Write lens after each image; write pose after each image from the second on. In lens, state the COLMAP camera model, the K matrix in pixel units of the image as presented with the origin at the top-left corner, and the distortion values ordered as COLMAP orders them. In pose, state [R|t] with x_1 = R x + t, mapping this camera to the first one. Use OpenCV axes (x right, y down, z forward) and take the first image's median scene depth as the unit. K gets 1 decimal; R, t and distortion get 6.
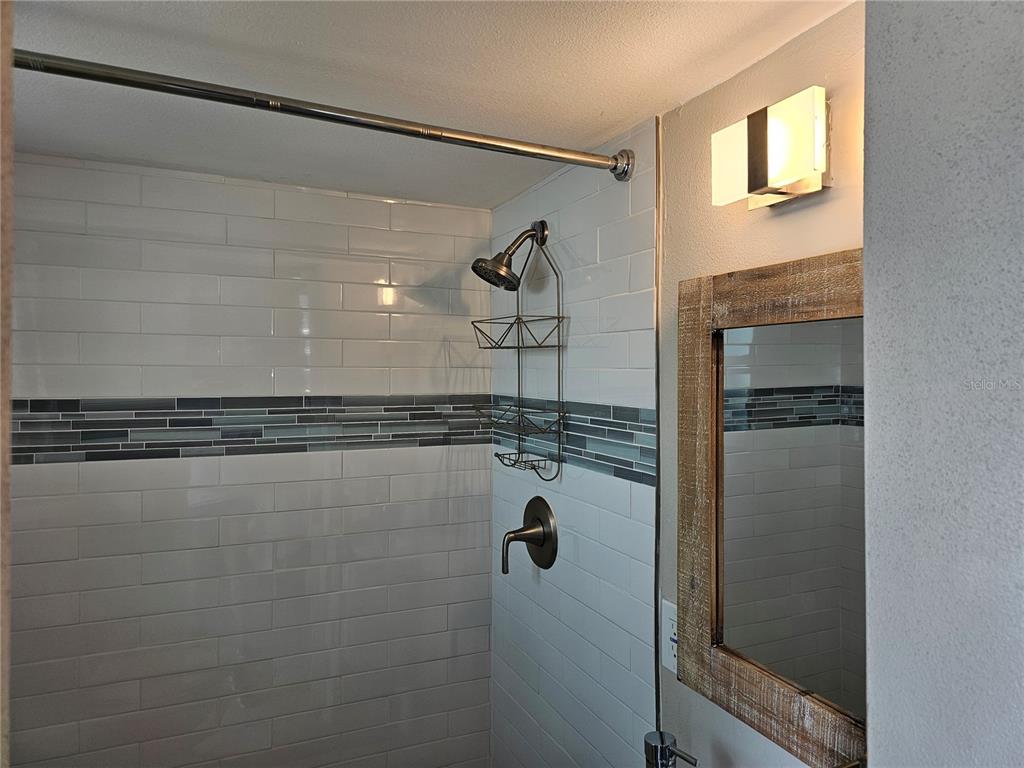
lens RADIAL K [[698.5, 0, 512.0], [0, 698.5, 384.0], [0, 0, 1]] dist [0.096690, -0.093268]
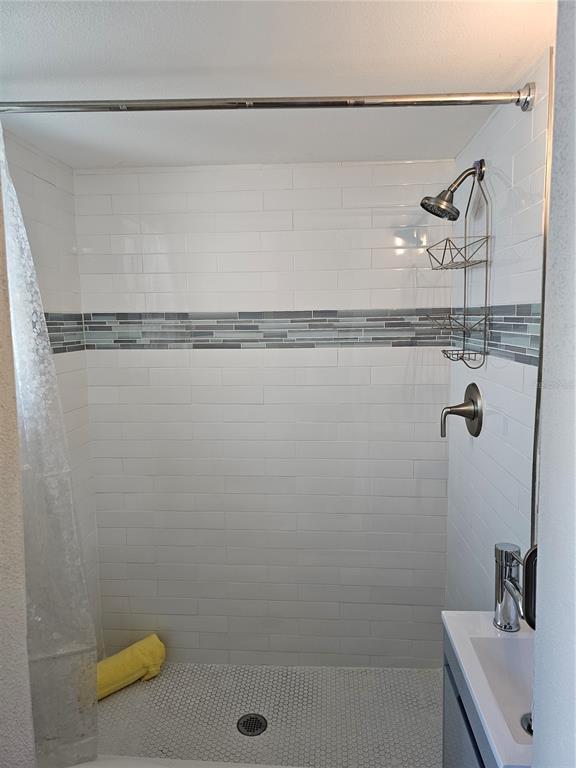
lens RADIAL K [[523.9, 0, 288.0], [0, 523.9, 384.0], [0, 0, 1]] dist [0.096690, -0.093268]
pose [[0.884795, 0.040961, -0.464176, 0.194481], [0.009688, 0.994297, 0.106209, 0.056749], [0.465879, -0.098470, 0.879352, -0.022669]]
